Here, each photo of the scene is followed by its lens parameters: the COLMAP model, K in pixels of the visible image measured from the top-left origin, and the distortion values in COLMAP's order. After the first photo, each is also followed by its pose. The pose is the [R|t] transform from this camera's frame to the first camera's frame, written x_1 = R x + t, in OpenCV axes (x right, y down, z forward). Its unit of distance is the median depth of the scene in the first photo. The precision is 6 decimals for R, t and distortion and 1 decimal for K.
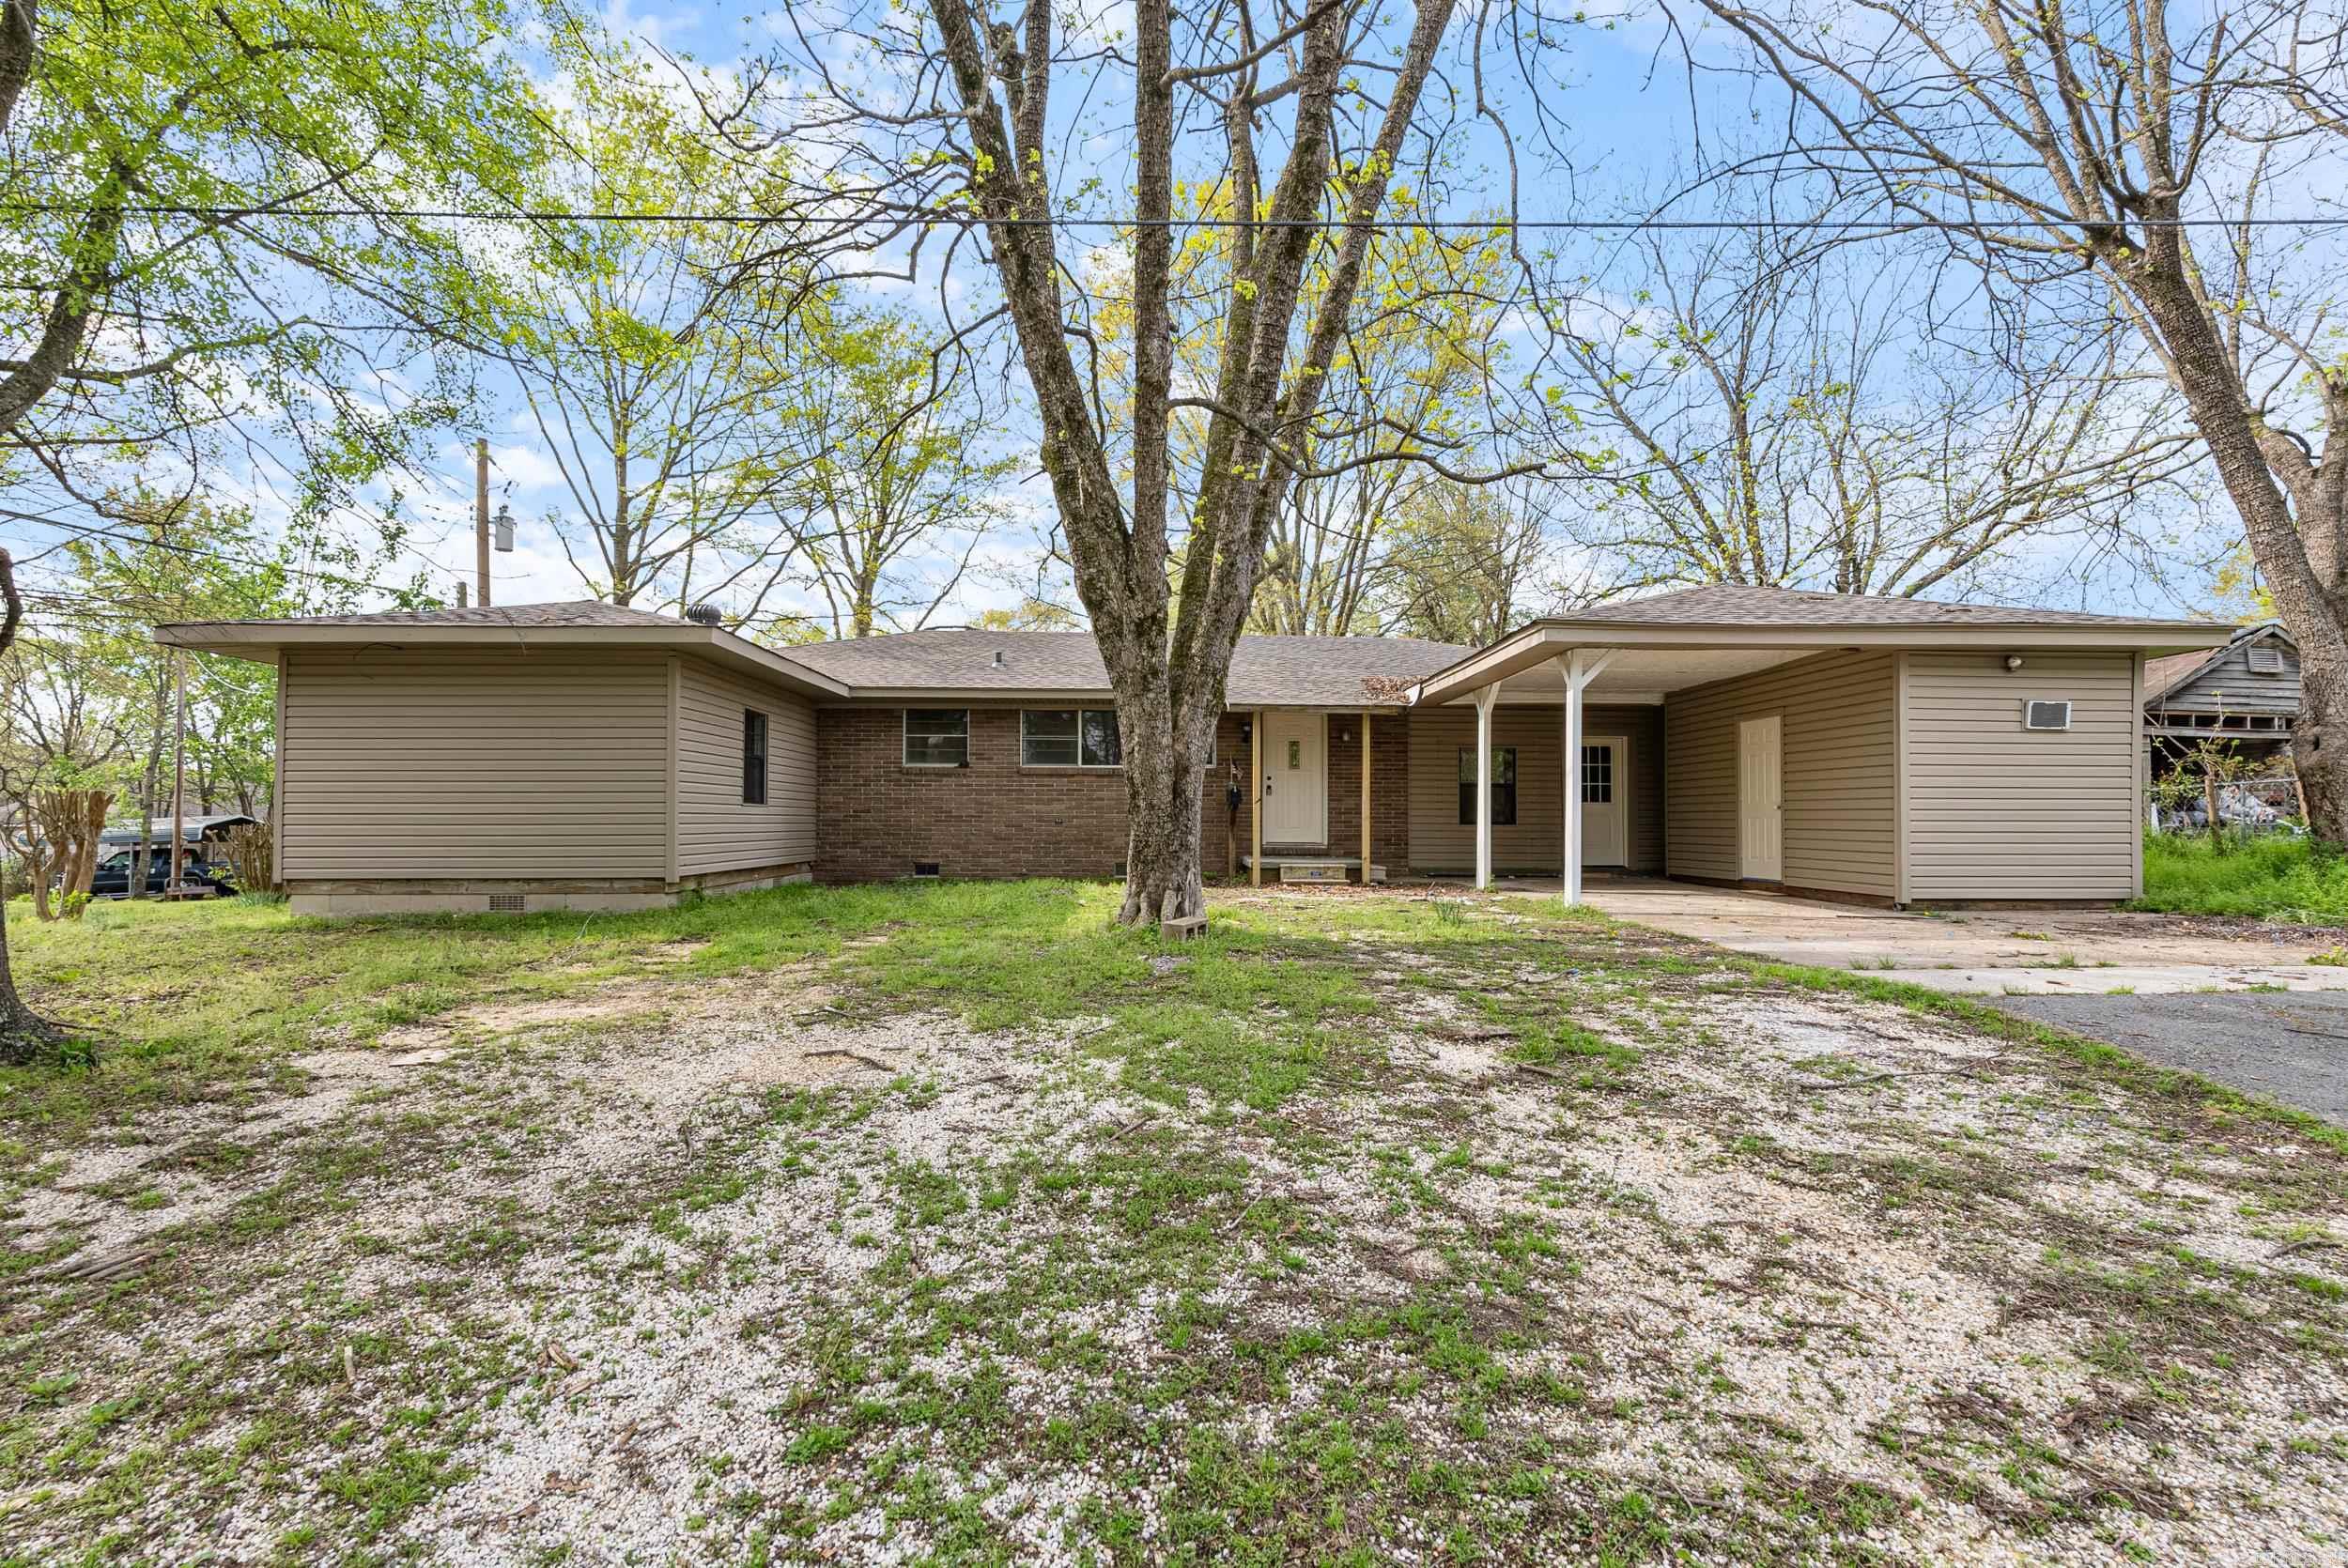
lens RADIAL K [[1096.0, 0, 1174.0], [0, 1096.0, 784.0], [0, 0, 1]] dist [-0.003504, -0.000032]
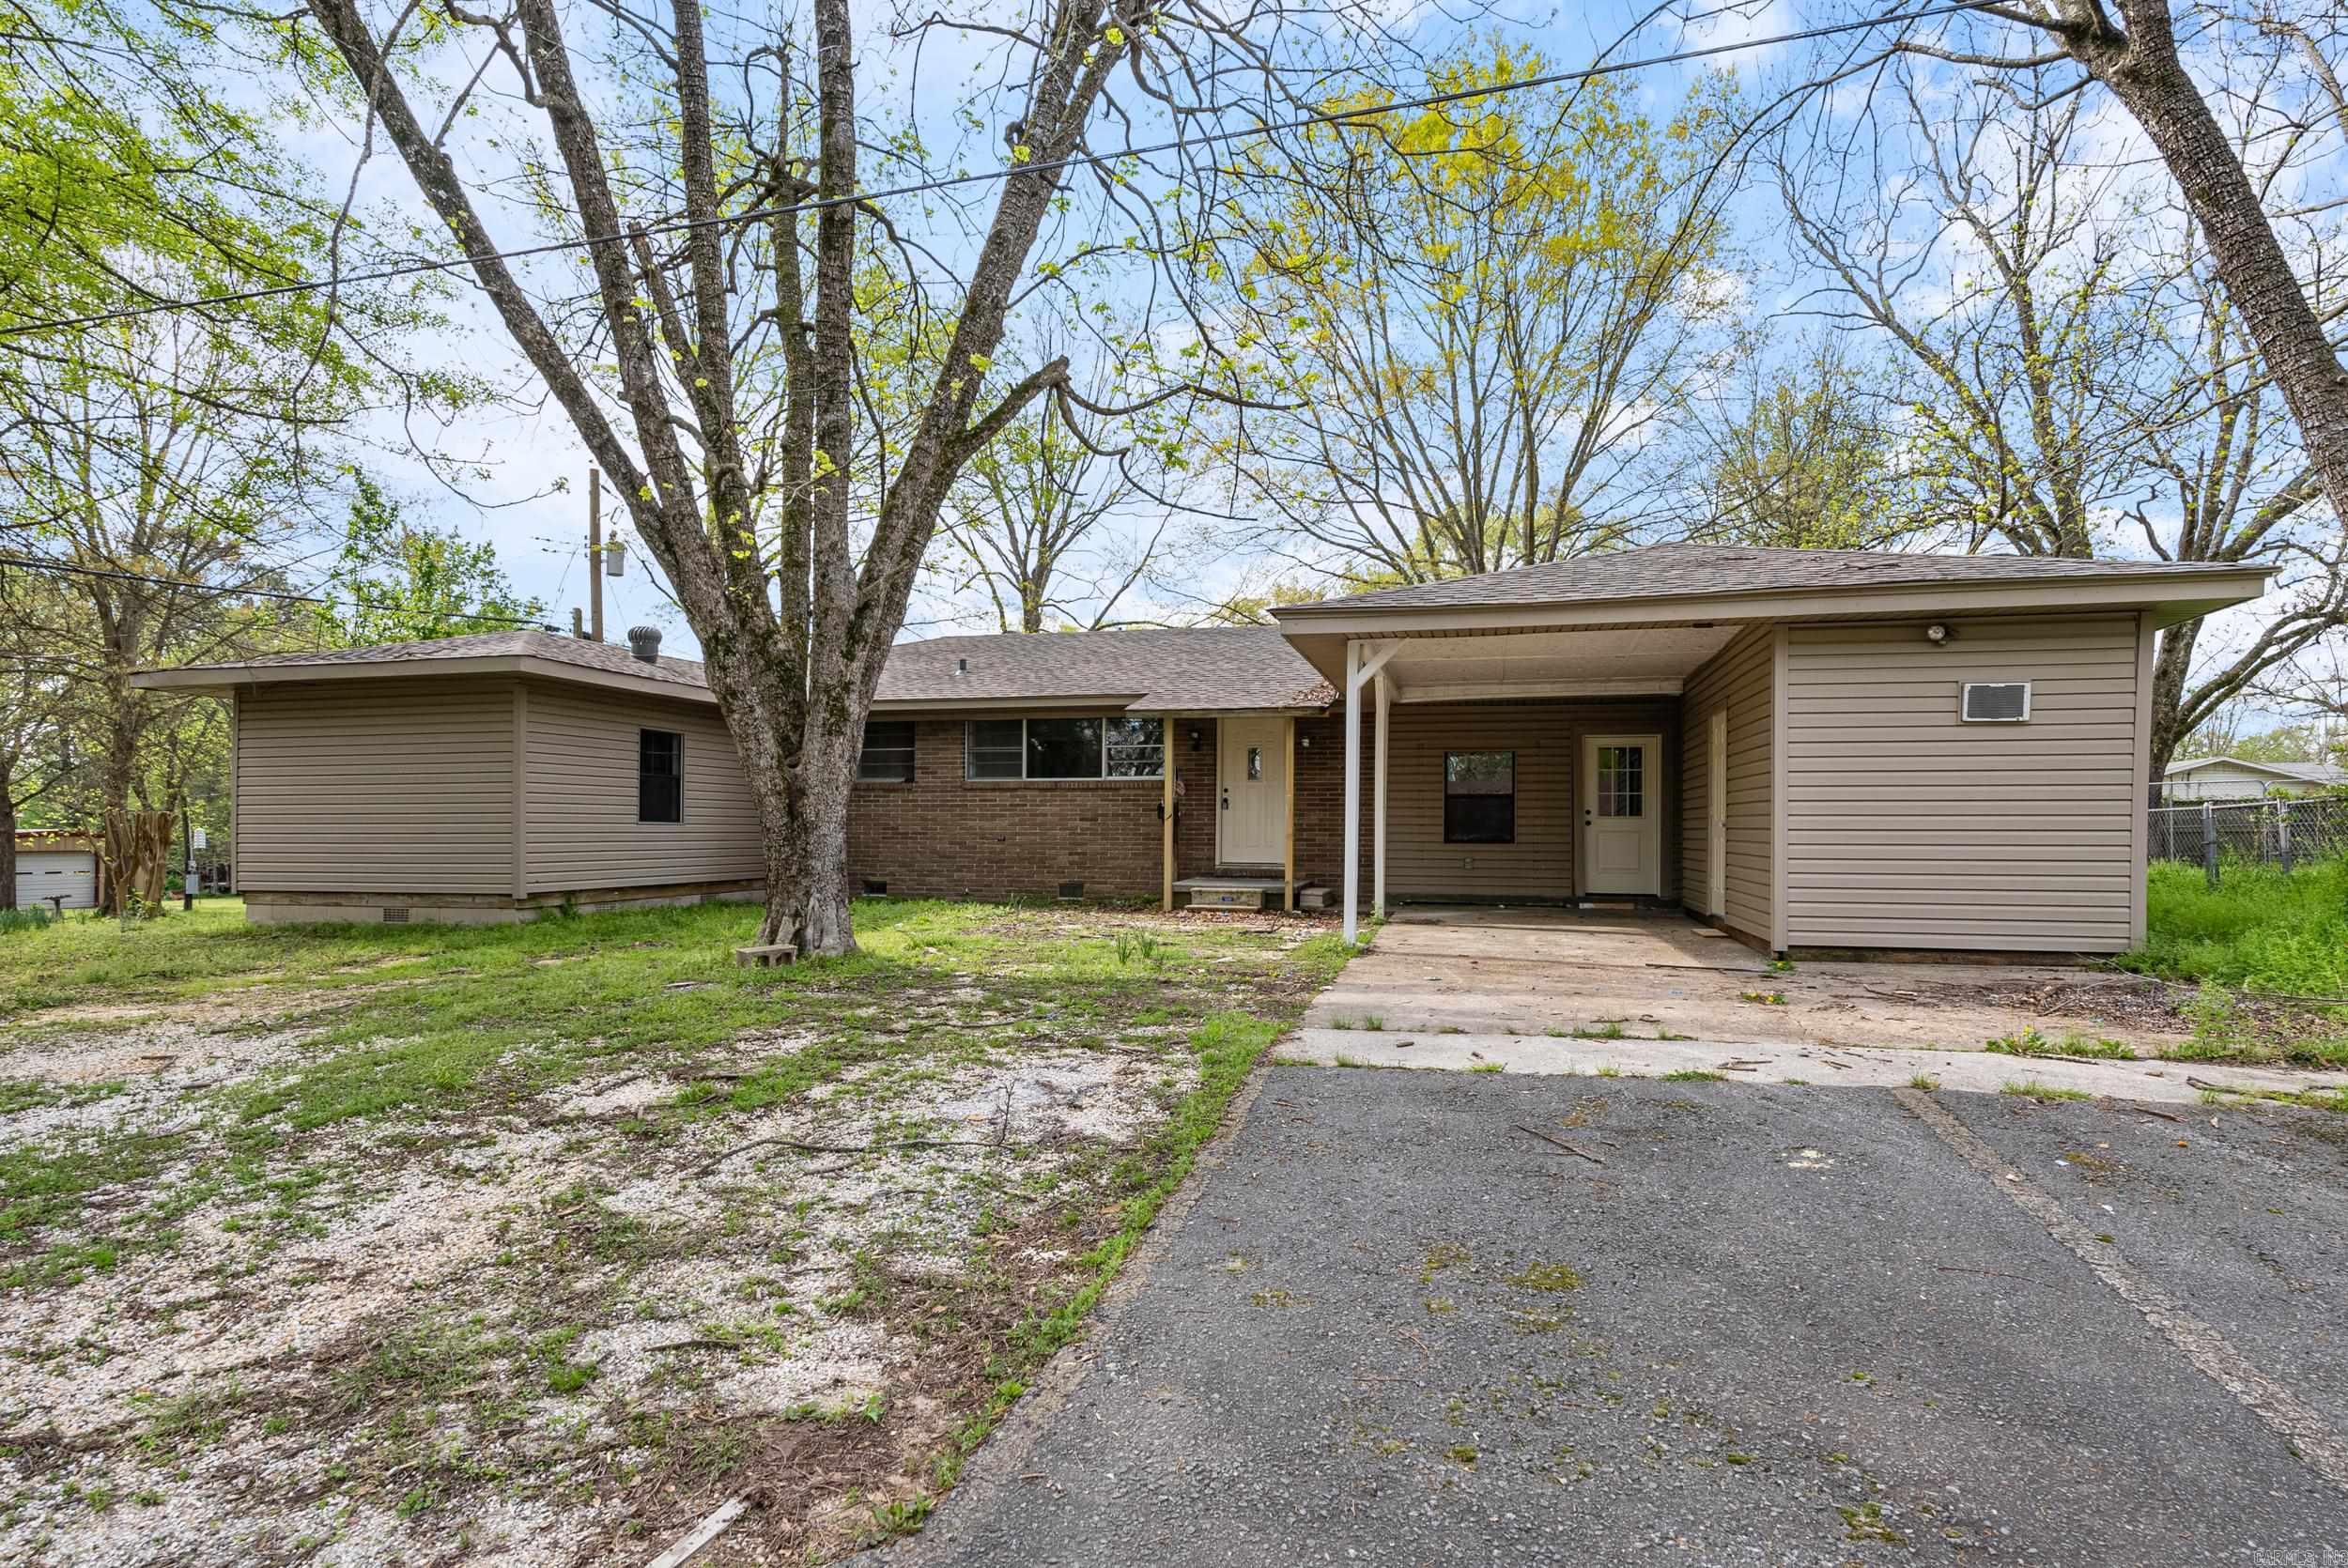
lens RADIAL K [[1234.4, 0, 1171.9], [0, 1234.4, 813.3], [0, 0, 1]] dist [-0.003925, -0.000959]
pose [[0.959411, -0.003871, -0.281985, 0.522866], [0.009552, 0.999778, 0.018775, -0.009119], [0.281850, -0.020707, 0.959235, 0.044414]]
